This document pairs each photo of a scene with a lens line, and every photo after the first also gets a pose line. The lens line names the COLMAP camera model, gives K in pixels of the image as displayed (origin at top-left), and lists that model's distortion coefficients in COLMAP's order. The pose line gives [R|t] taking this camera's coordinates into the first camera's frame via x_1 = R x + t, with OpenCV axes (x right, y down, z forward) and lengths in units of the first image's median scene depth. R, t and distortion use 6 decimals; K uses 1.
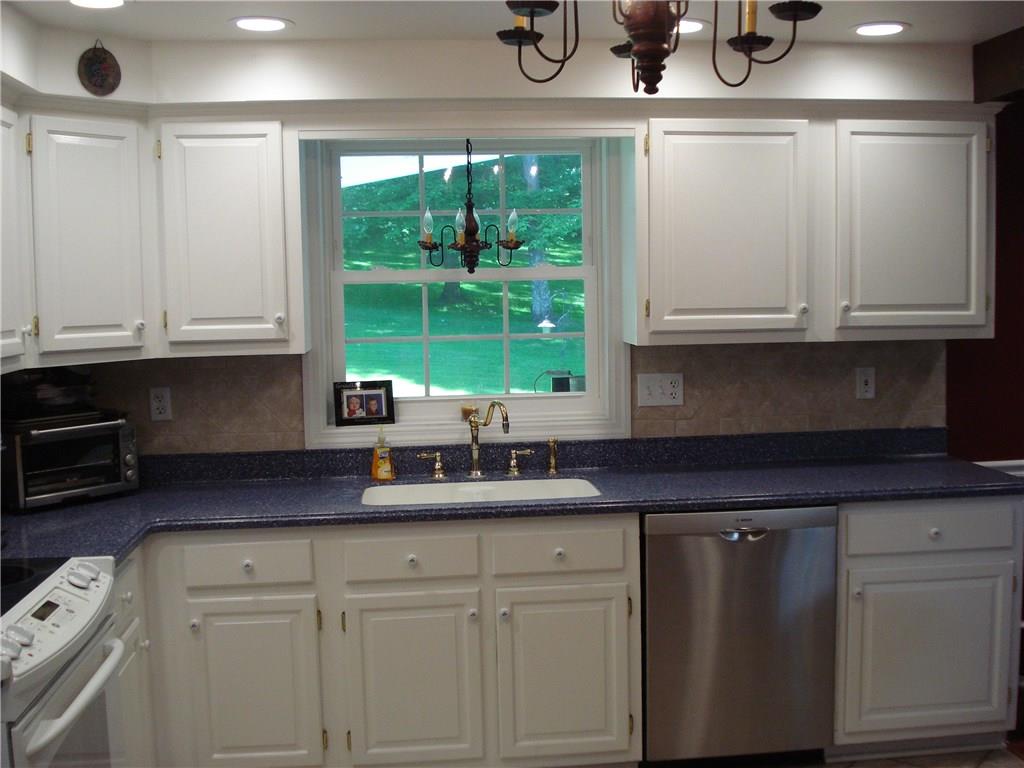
lens RADIAL K [[1150.3, 0, 512.0], [0, 1150.3, 384.0], [0, 0, 1]] dist [-0.090777, 0.006705]
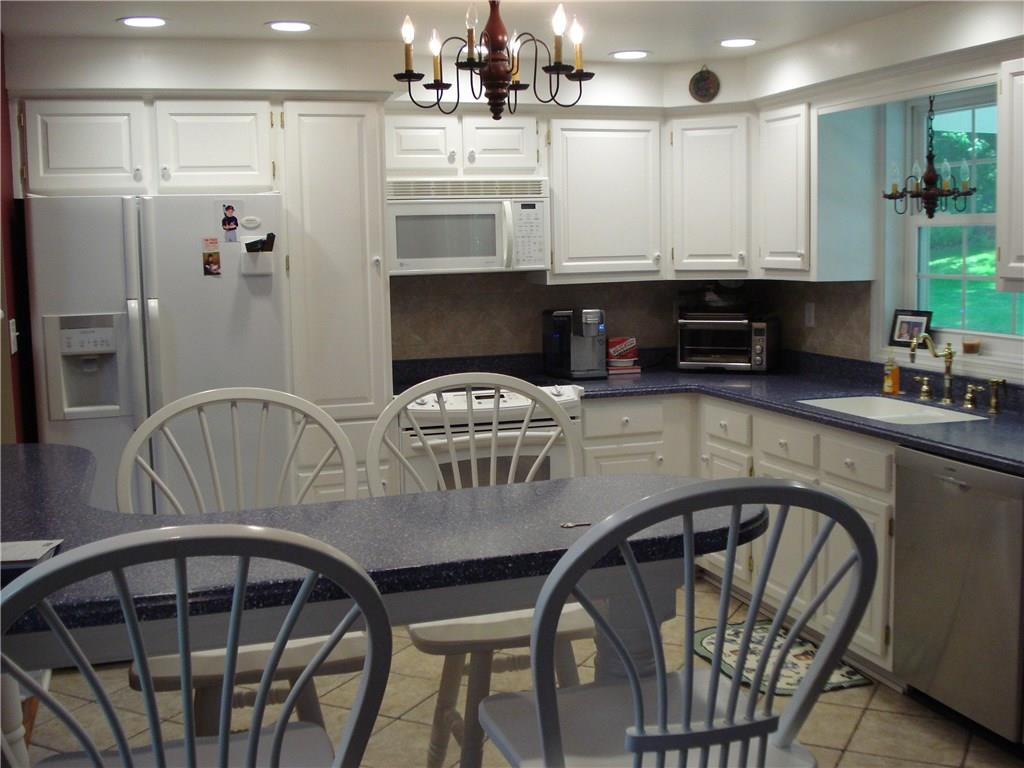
lens RADIAL K [[1150.3, 0, 512.0], [0, 1150.3, 384.0], [0, 0, 1]] dist [-0.090777, 0.006705]
pose [[0.215324, 0.135738, -0.967063, 1.000275], [-0.065671, 0.990063, 0.124345, -0.049542], [0.974332, 0.036734, 0.222098, 0.381247]]
